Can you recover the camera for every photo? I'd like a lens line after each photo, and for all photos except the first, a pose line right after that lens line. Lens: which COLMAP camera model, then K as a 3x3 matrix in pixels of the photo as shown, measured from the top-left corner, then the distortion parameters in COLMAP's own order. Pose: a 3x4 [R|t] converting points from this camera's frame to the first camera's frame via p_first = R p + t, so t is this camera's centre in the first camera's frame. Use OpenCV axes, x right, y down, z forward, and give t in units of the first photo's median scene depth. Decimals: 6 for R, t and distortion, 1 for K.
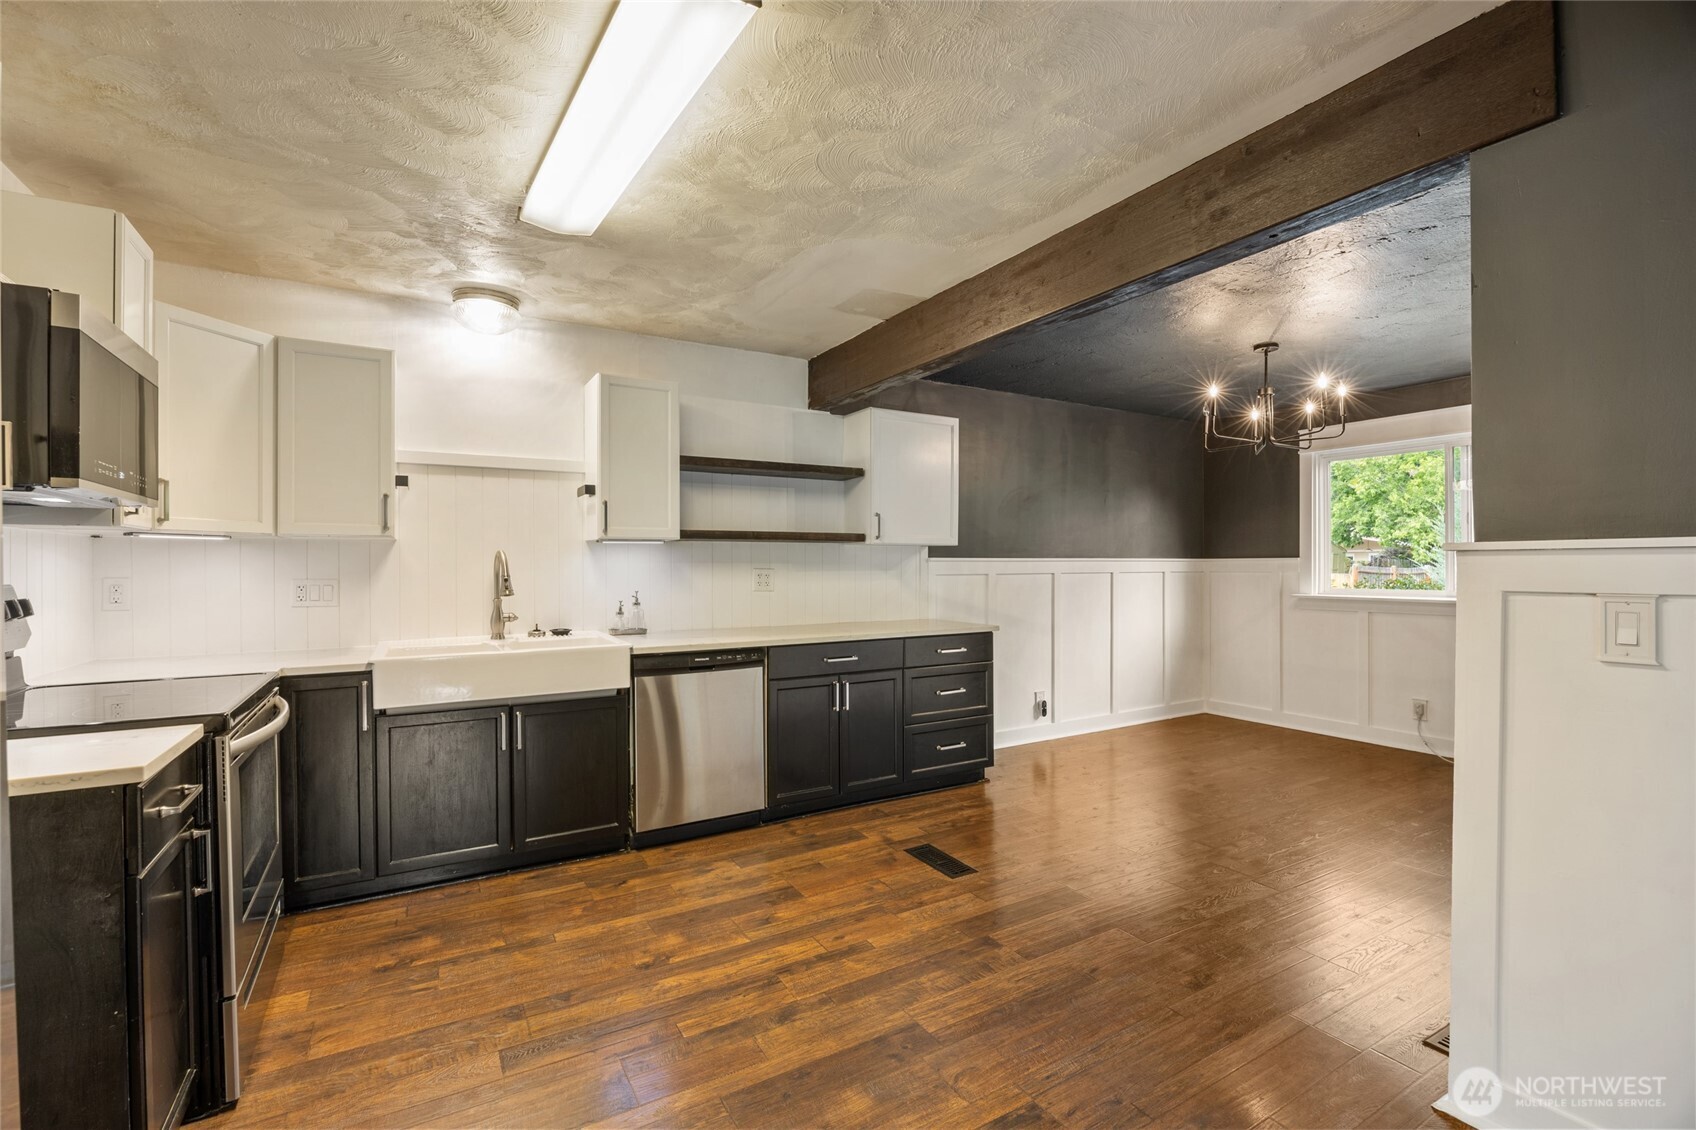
lens RADIAL K [[739.3, 0, 852.8], [0, 739.3, 566.6], [0, 0, 1]] dist [-0.017475, 0.001033]
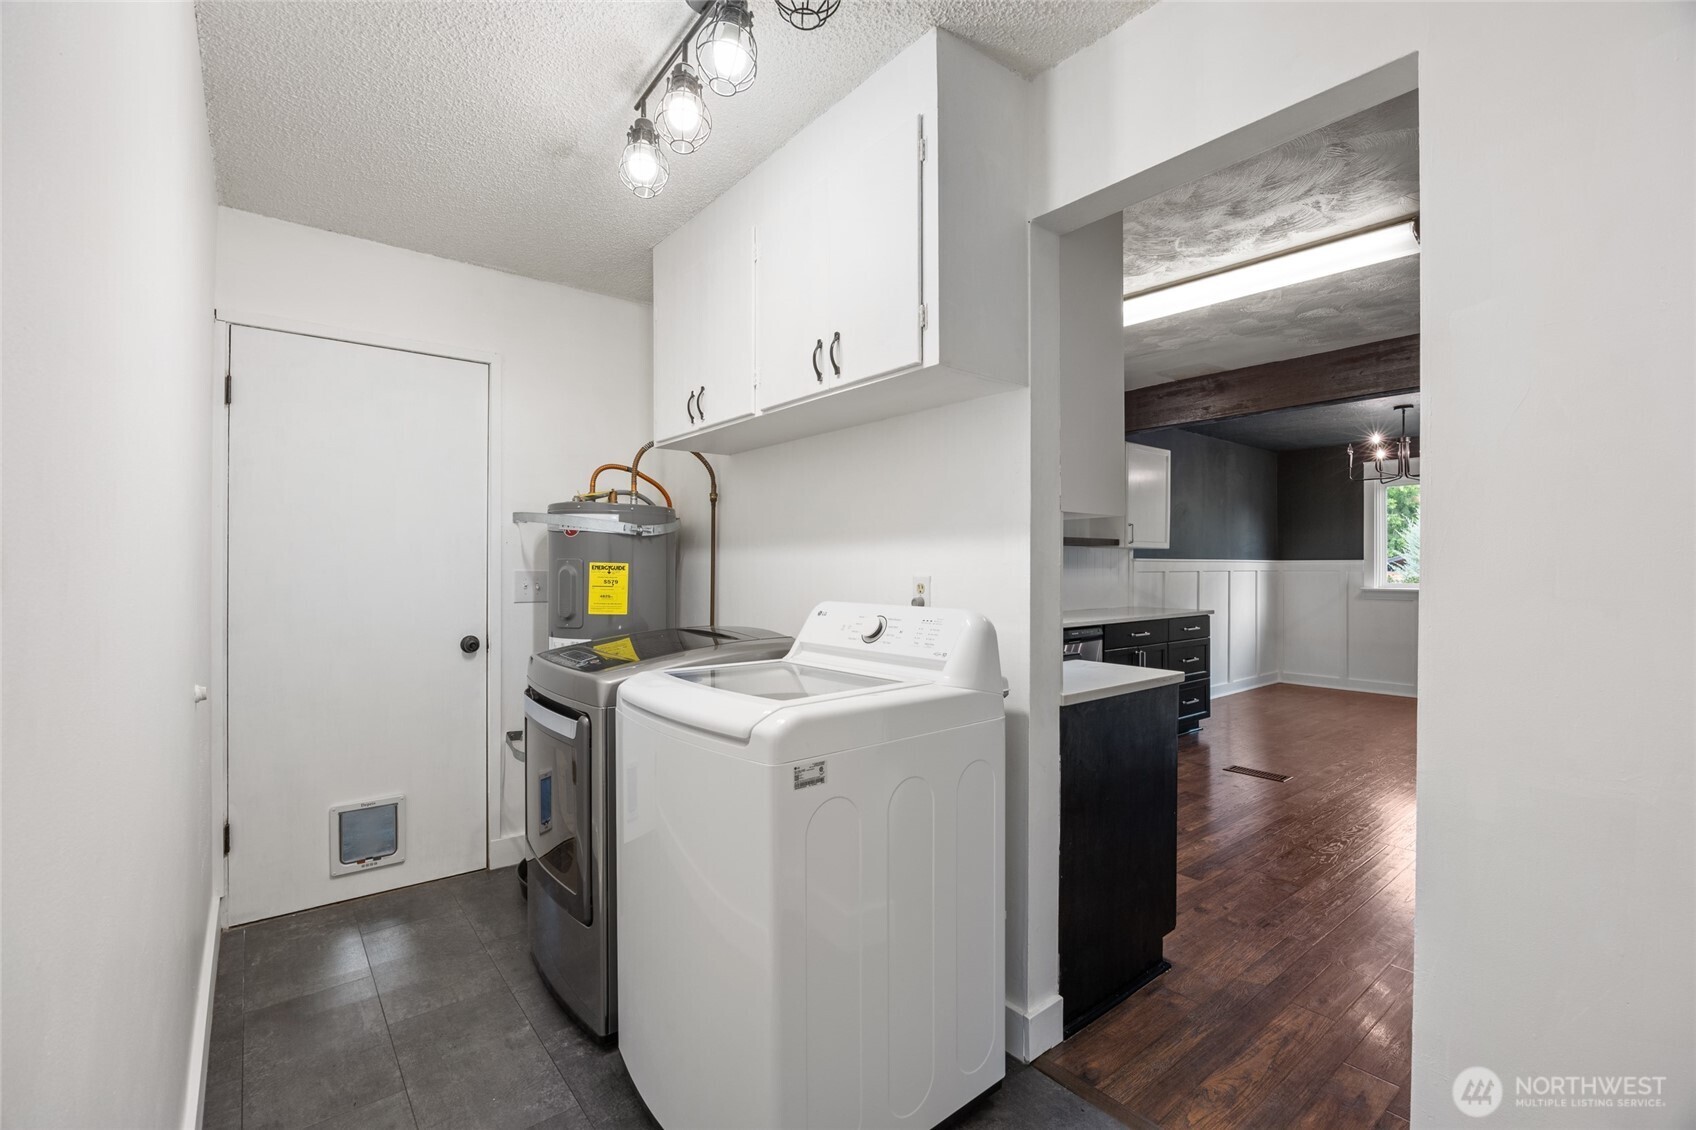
lens RADIAL K [[739.3, 0, 845.5], [0, 739.3, 562.7], [0, 0, 1]] dist [-0.017475, 0.001033]
pose [[0.989679, 0.003912, 0.143249, -0.790448], [-0.002793, 0.999964, -0.008017, 0.009998], [-0.143276, 0.007534, 0.989654, -0.252299]]
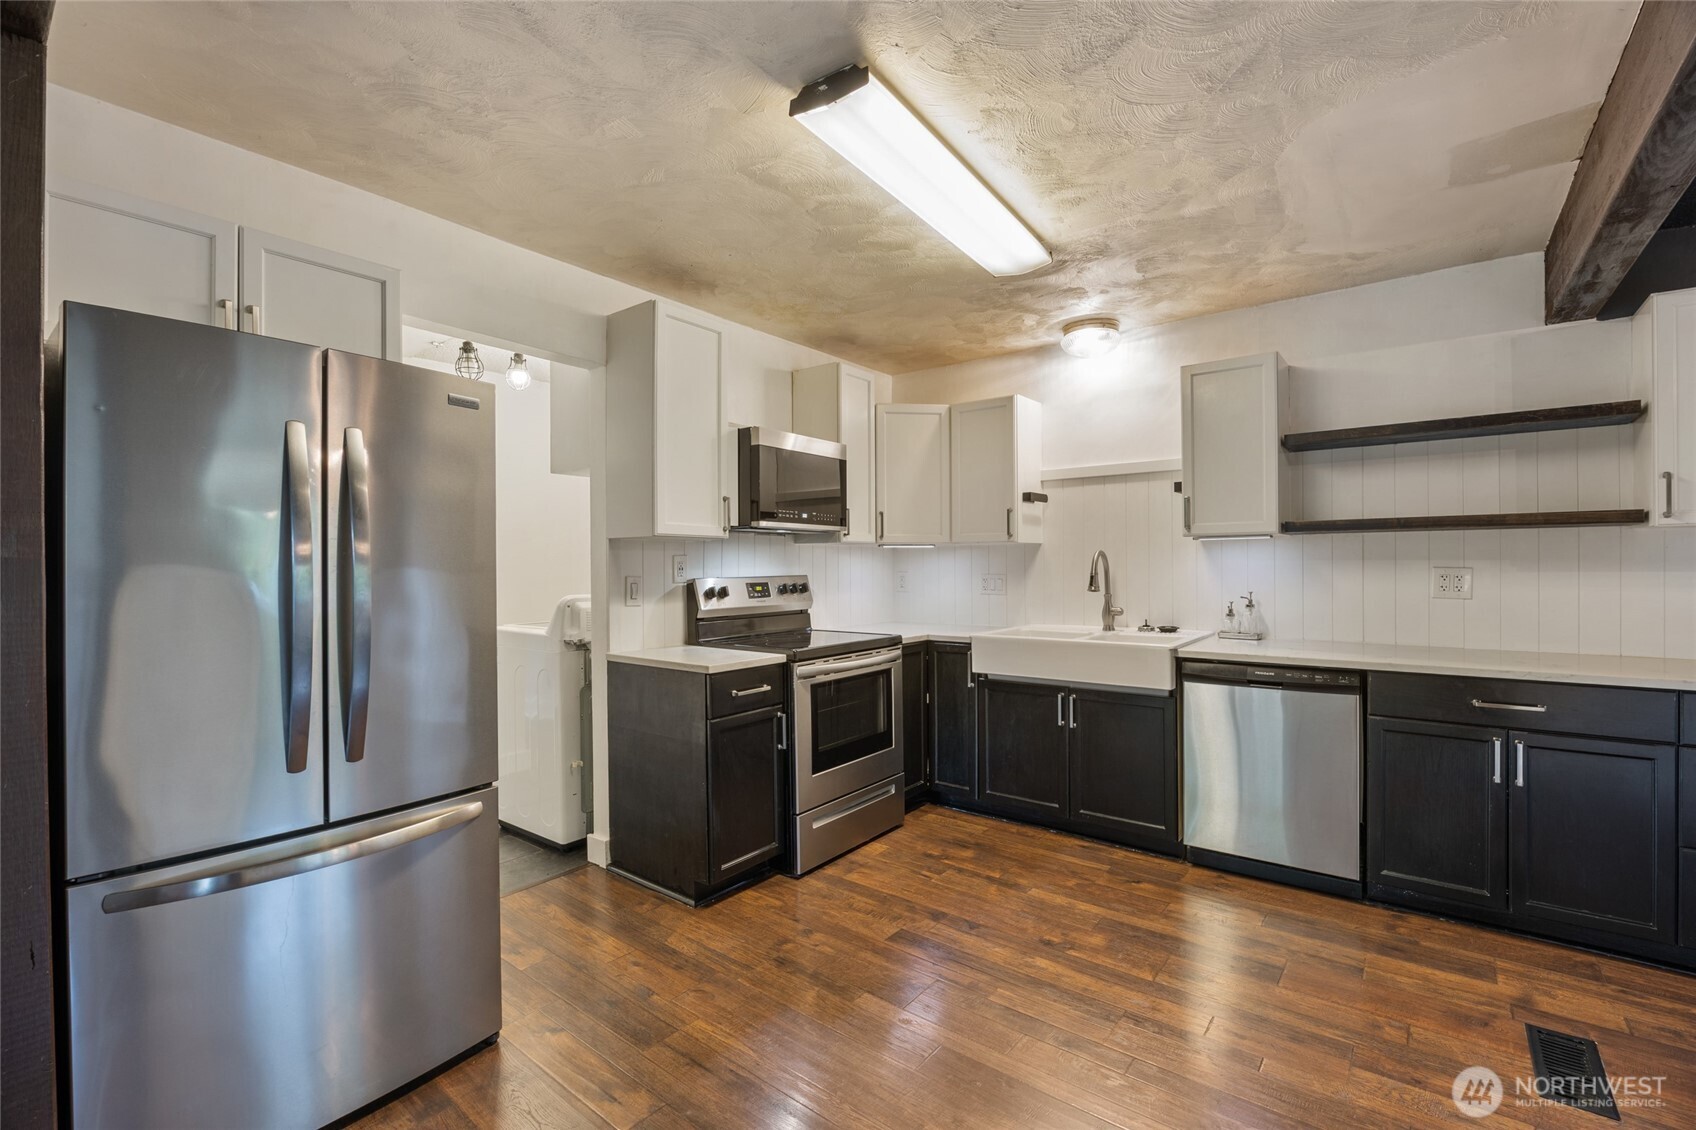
lens RADIAL K [[739.3, 0, 852.7], [0, 739.3, 568.7], [0, 0, 1]] dist [-0.017475, 0.001033]
pose [[0.359044, 0.004787, -0.933308, 0.412583], [0.002031, 0.999980, 0.005911, -0.001620], [0.933318, -0.004017, 0.359027, 0.245384]]
